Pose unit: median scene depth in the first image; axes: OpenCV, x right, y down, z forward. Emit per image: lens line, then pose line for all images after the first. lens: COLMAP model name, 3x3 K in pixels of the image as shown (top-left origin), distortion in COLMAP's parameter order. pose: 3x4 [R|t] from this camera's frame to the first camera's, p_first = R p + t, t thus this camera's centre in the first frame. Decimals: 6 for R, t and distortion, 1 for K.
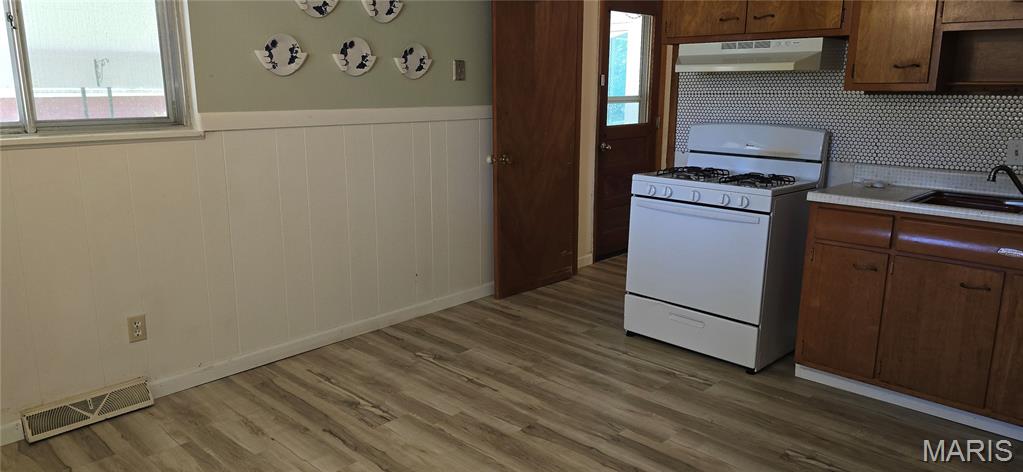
lens RADIAL K [[683.0, 0, 501.6], [0, 683.0, 228.8], [0, 0, 1]] dist [0.026380, -0.014646]
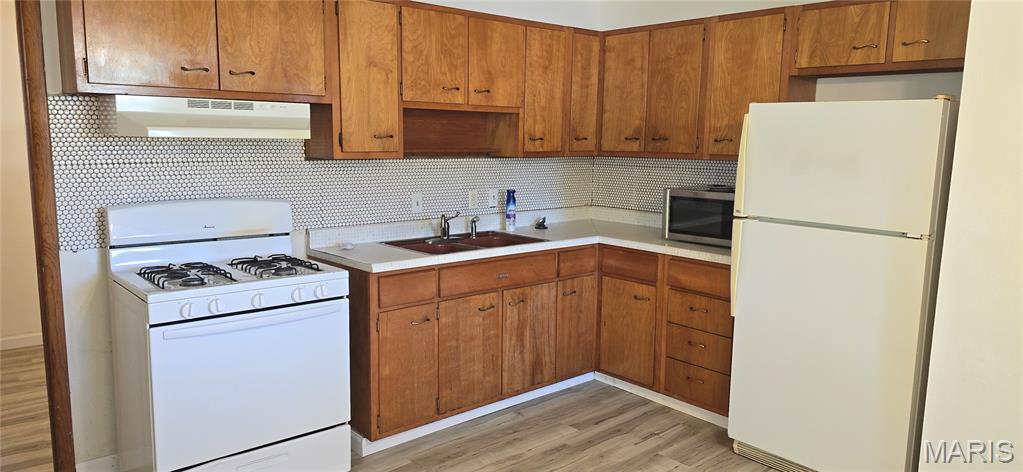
lens RADIAL K [[683.0, 0, 504.5], [0, 683.0, 227.3], [0, 0, 1]] dist [0.026380, -0.014646]
pose [[0.075773, -0.137171, 0.987645, -0.452700], [0.188136, 0.974669, 0.120934, -0.173309], [-0.979216, 0.176648, 0.099661, 0.660726]]
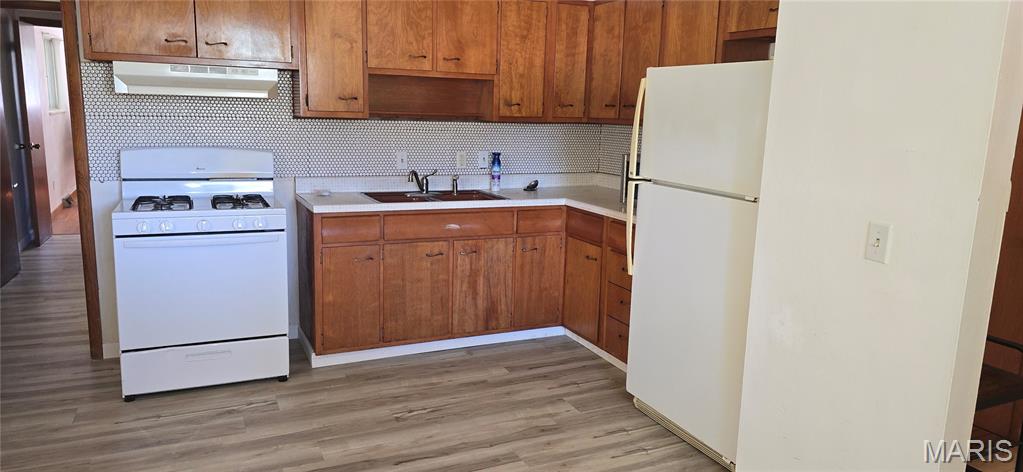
lens RADIAL K [[683.0, 0, 504.3], [0, 683.0, 227.3], [0, 0, 1]] dist [0.026380, -0.014646]
pose [[0.352142, -0.155980, 0.922858, -0.469283], [0.163736, 0.981076, 0.103341, -0.078335], [-0.921513, 0.114715, 0.371017, 0.264610]]
